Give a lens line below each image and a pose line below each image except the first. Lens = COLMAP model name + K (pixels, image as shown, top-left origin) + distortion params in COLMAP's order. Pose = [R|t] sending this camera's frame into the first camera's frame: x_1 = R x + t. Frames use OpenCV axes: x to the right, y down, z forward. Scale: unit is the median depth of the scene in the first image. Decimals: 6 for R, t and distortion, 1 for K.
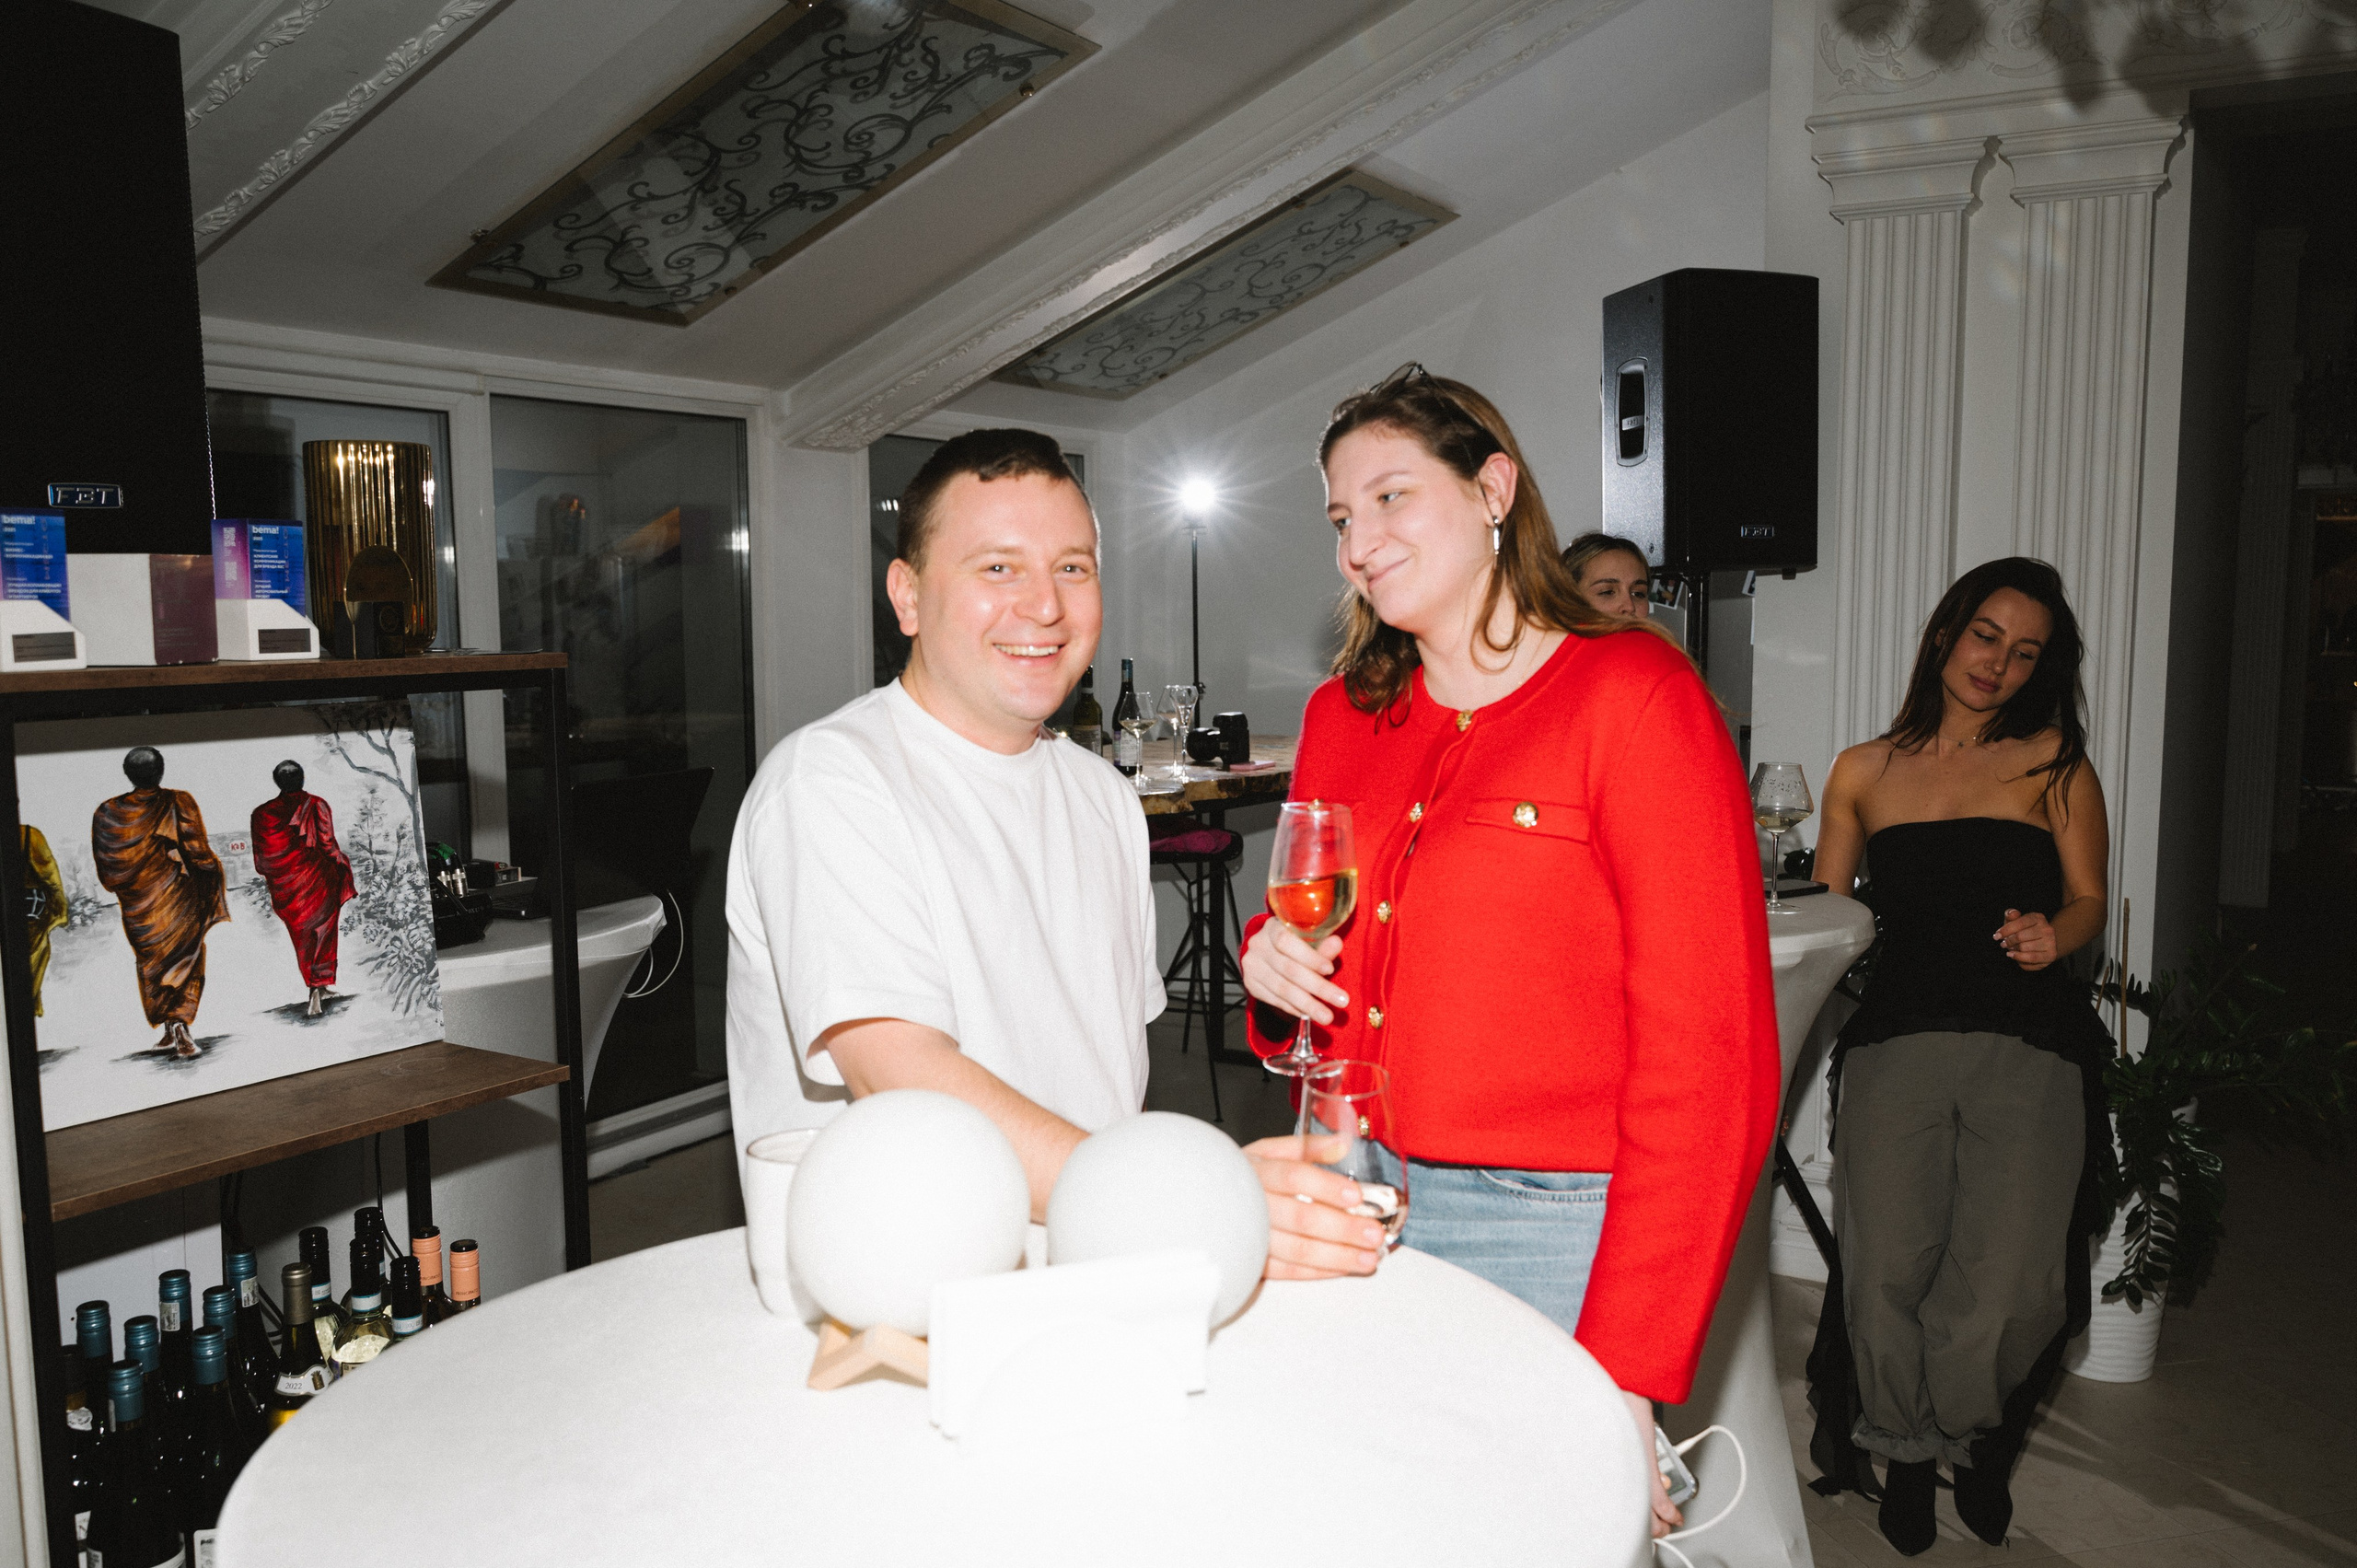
lens RADIAL K [[1878.5, 0, 1184.8], [0, 1878.5, 784.2], [0, 0, 1]] dist [0.001521, -0.009703]
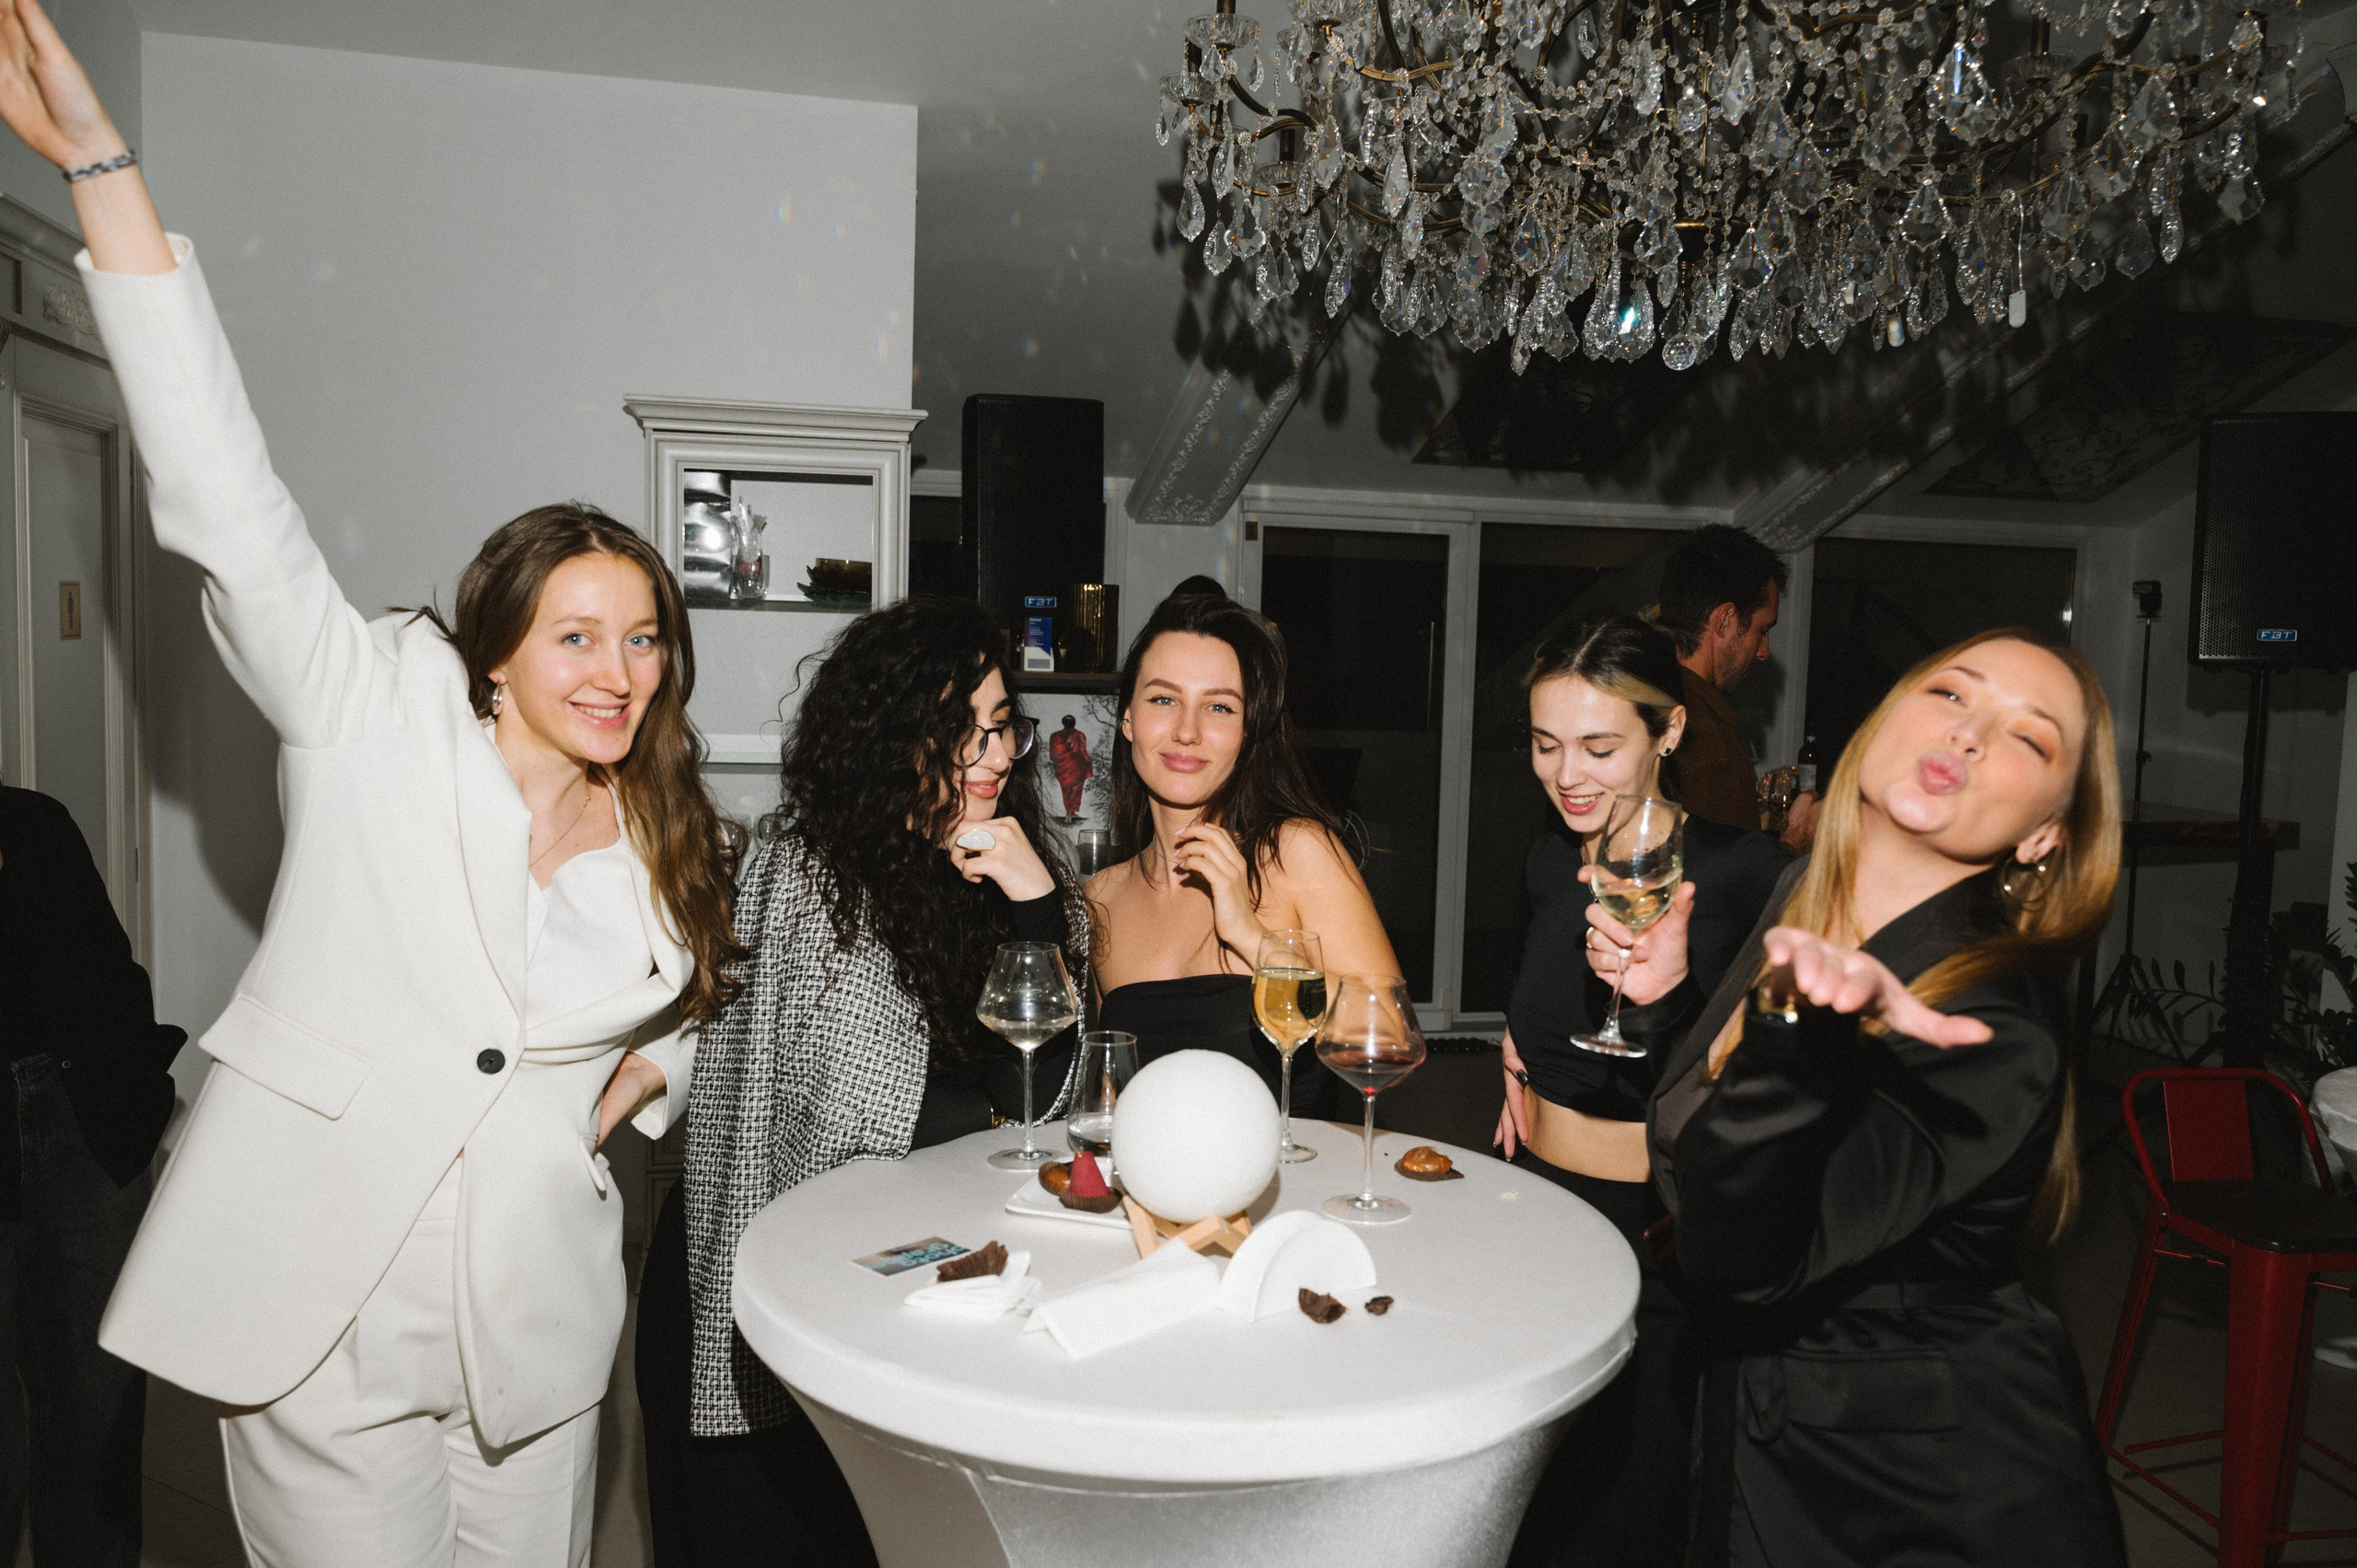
lens RADIAL K [[1878.5, 0, 1184.8], [0, 1878.5, 784.2], [0, 0, 1]] dist [0.001521, -0.009703]
pose [[0.693429, 0.084991, -0.715495, 1.255349], [-0.107308, 0.994126, 0.014090, 0.023817], [0.712489, 0.067008, 0.698476, -0.518815]]
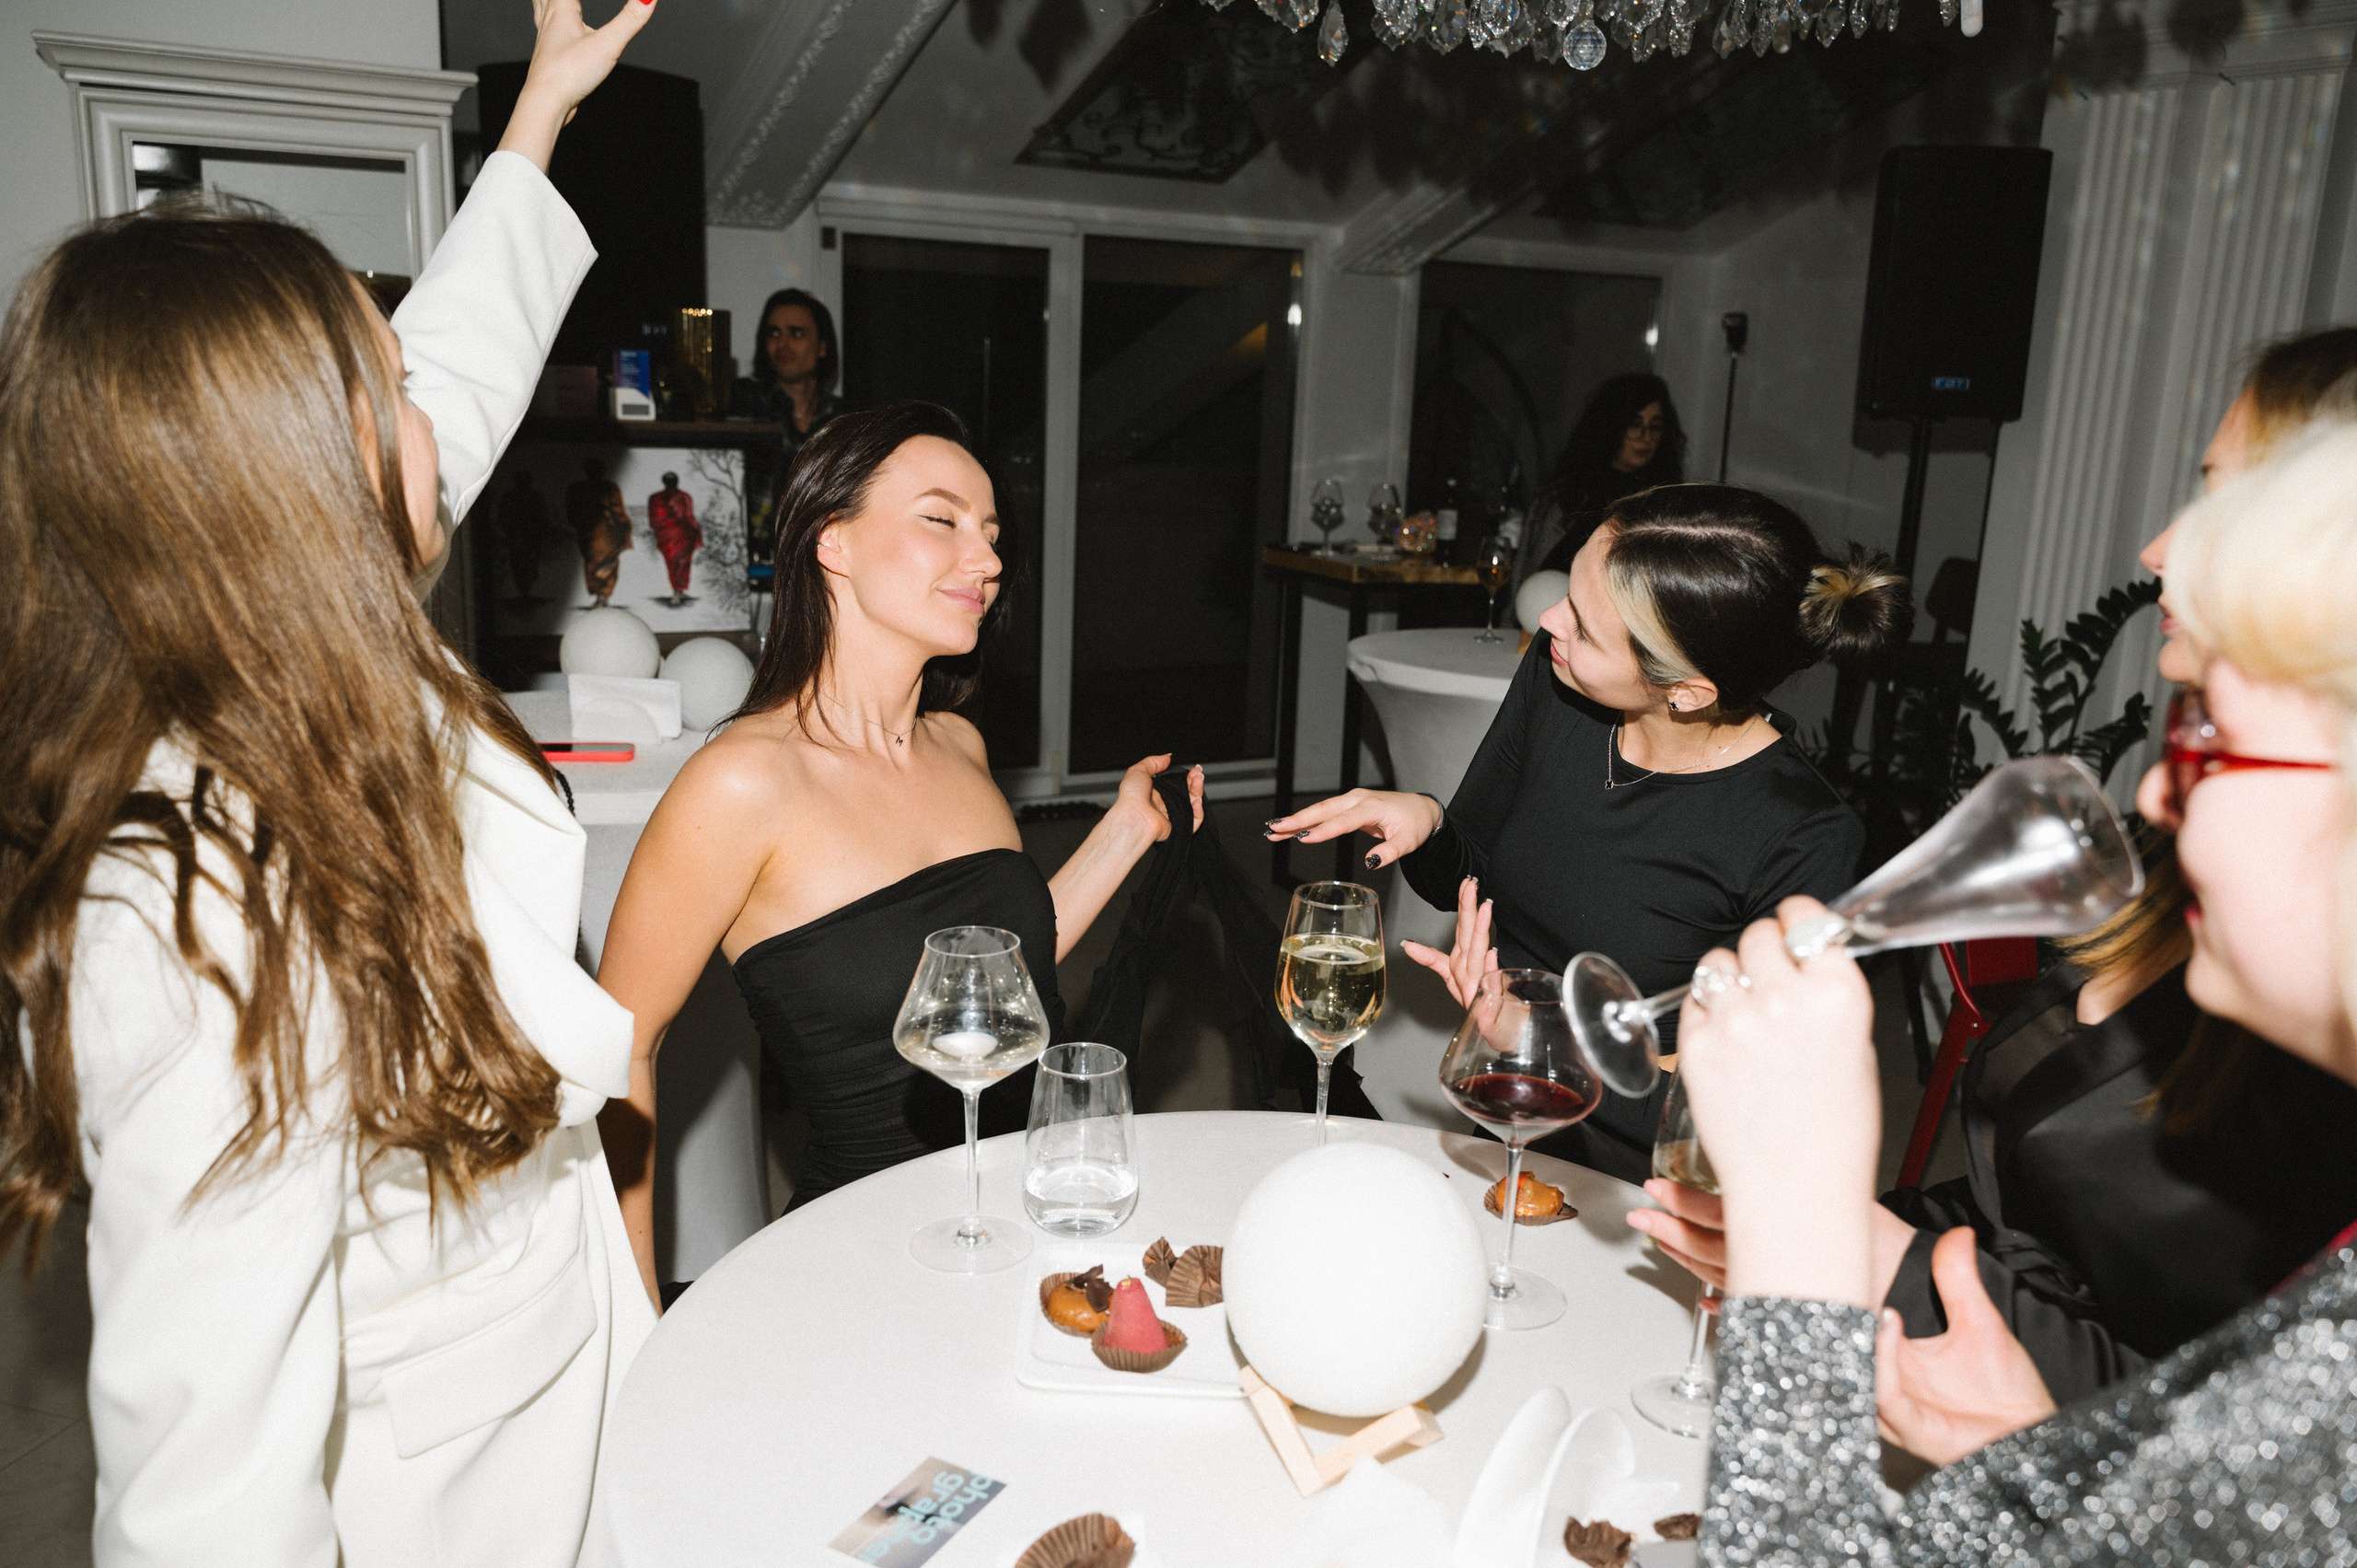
lens RADIAL K [[1878.5, 0, 1184.8], [0, 1878.5, 784.2], [0, 0, 1]] dist [0.001521, -0.009703]
pose [[0.862081, 0.153494, -0.482966, 0.915042], [-0.098095, 0.985545, 0.138124, -0.013703], [0.497186, -0.071697, 0.864677, -0.415304]]
